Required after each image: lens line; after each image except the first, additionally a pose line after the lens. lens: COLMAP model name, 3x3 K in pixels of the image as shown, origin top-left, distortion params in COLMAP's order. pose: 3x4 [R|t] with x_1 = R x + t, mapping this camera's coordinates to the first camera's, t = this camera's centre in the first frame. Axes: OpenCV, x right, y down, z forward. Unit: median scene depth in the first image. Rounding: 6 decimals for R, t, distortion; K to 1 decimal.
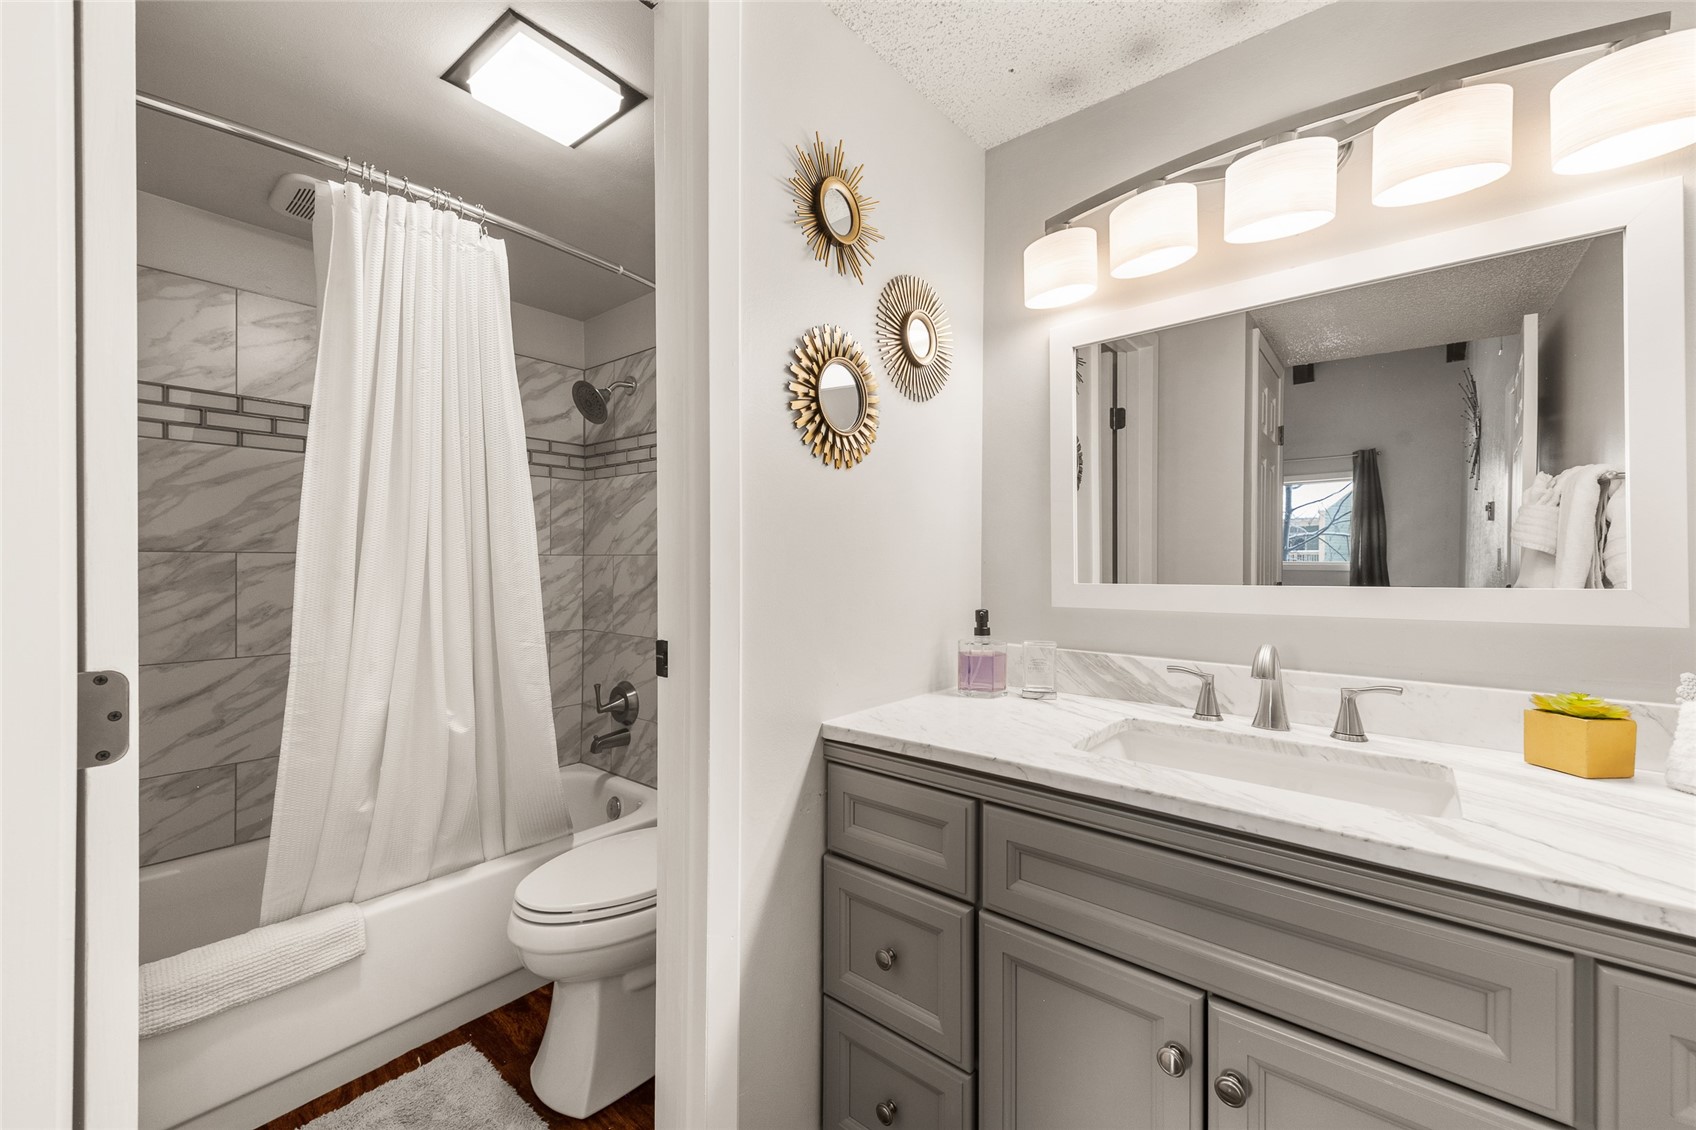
lens RADIAL K [[670.1, 0, 843.9], [0, 670.1, 557.9], [0, 0, 1]] dist [0.013479, -0.003440]
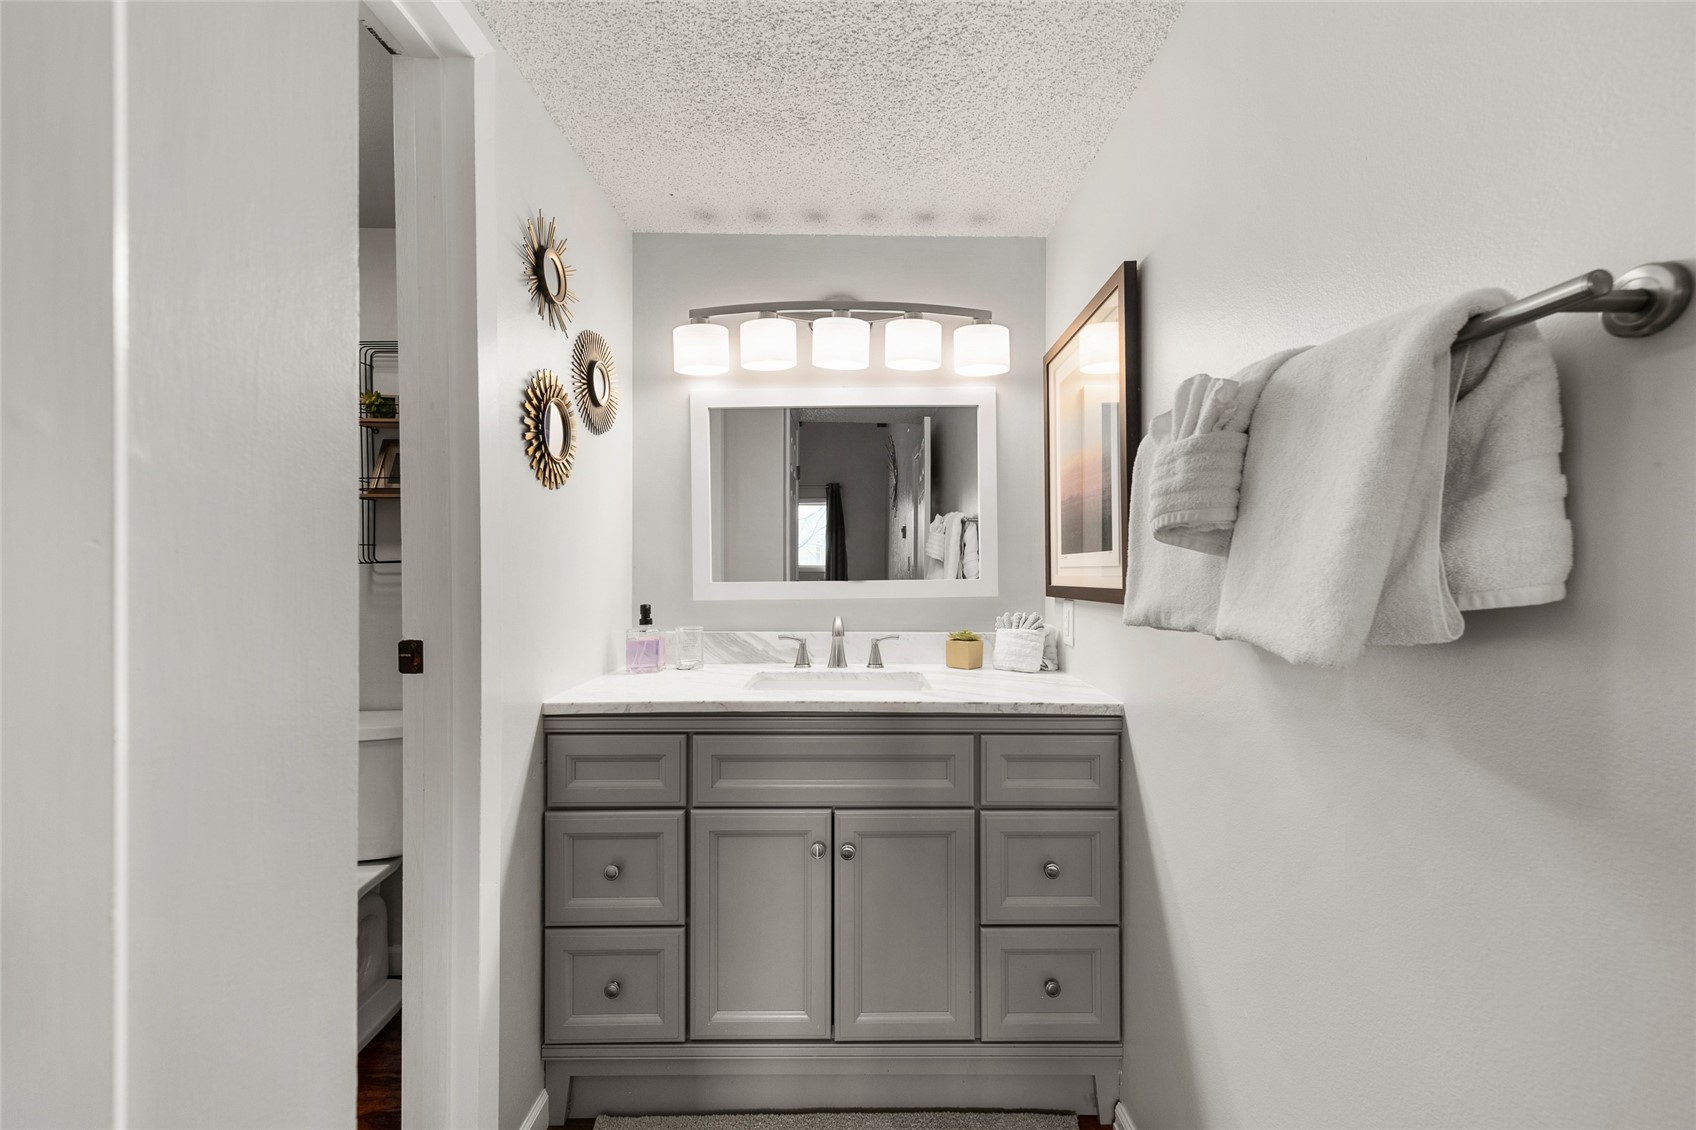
lens RADIAL K [[670.1, 0, 843.9], [0, 670.1, 557.9], [0, 0, 1]] dist [0.013479, -0.003440]
pose [[0.769924, 0.003541, 0.638126, -0.360490], [0.001899, 0.999967, -0.007840, -0.000876], [-0.638133, 0.007248, 0.769892, -0.245189]]
